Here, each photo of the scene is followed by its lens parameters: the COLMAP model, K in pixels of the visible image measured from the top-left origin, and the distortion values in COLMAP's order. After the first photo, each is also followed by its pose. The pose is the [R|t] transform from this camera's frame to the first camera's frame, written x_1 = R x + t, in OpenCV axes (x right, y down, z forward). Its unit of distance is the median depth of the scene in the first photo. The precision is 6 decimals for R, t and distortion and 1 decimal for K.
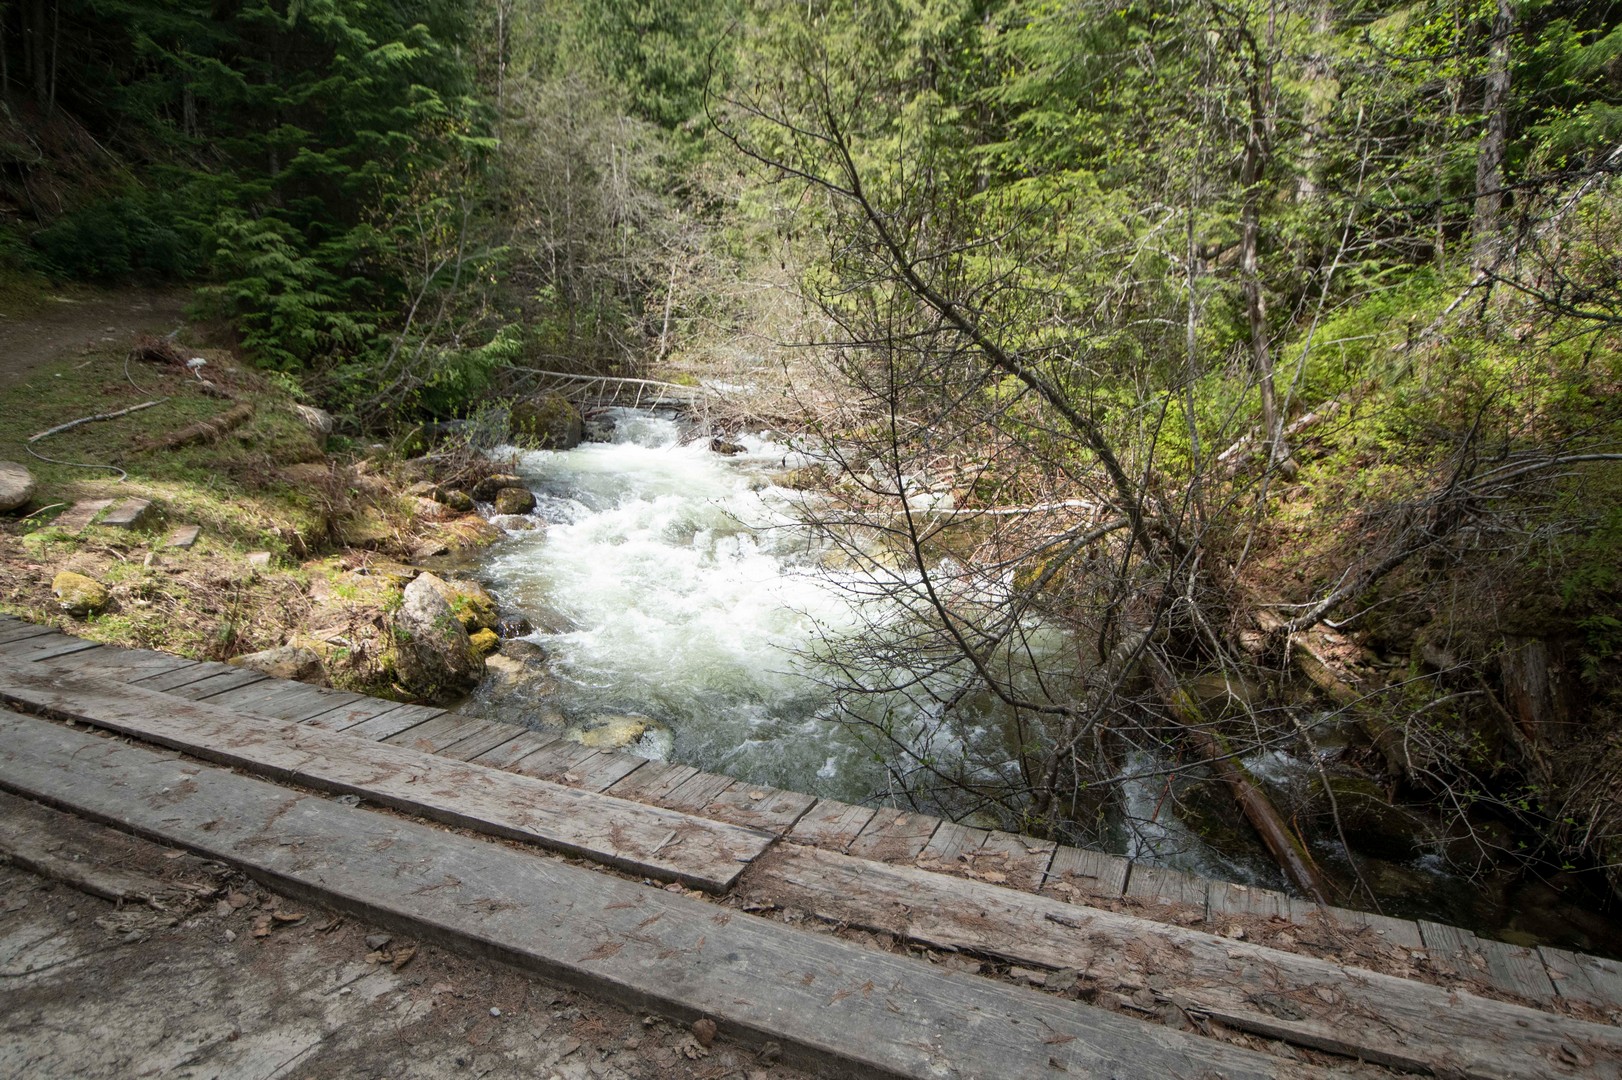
lens RADIAL K [[962.1, 0, 813.4], [0, 962.1, 547.2], [0, 0, 1]] dist [0.001267, -0.003879]
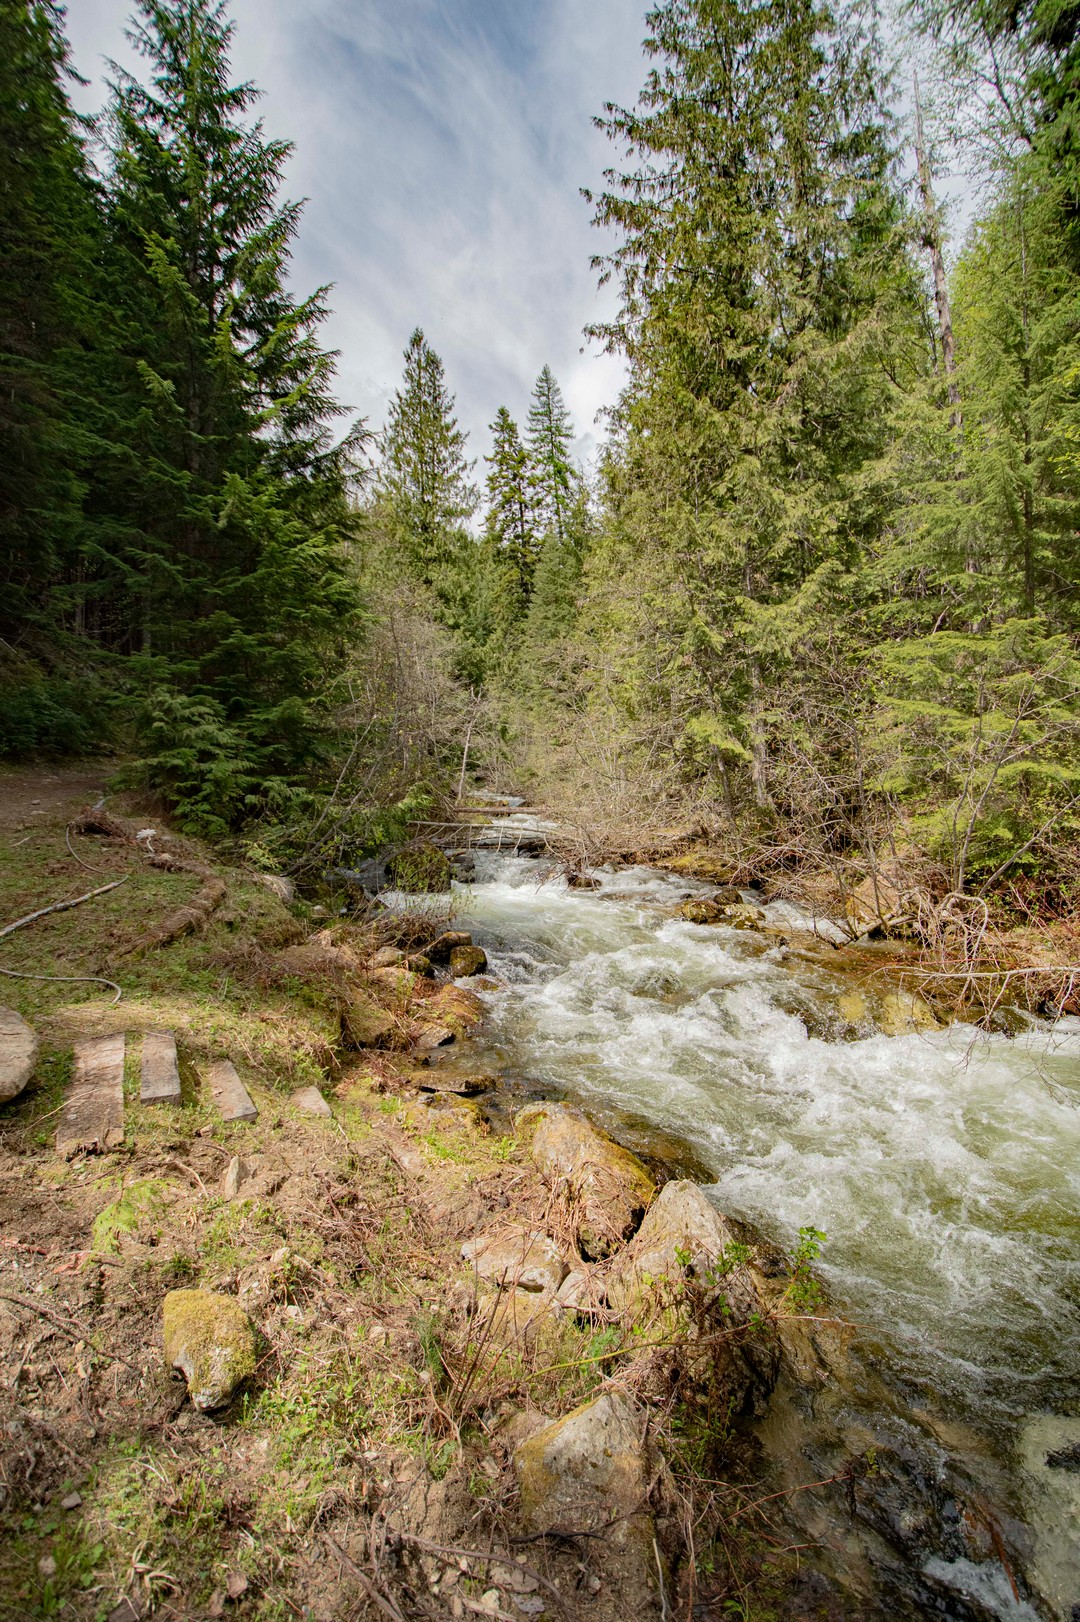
lens RADIAL K [[710.7, 0, 540.1], [0, 710.7, 800.5], [0, 0, 1]] dist [0.016465, 0.000027]
pose [[0.997560, -0.040018, 0.057198, -0.249013], [0.050020, 0.981310, -0.185817, -0.062839], [-0.048693, 0.188225, 0.980918, 0.239308]]
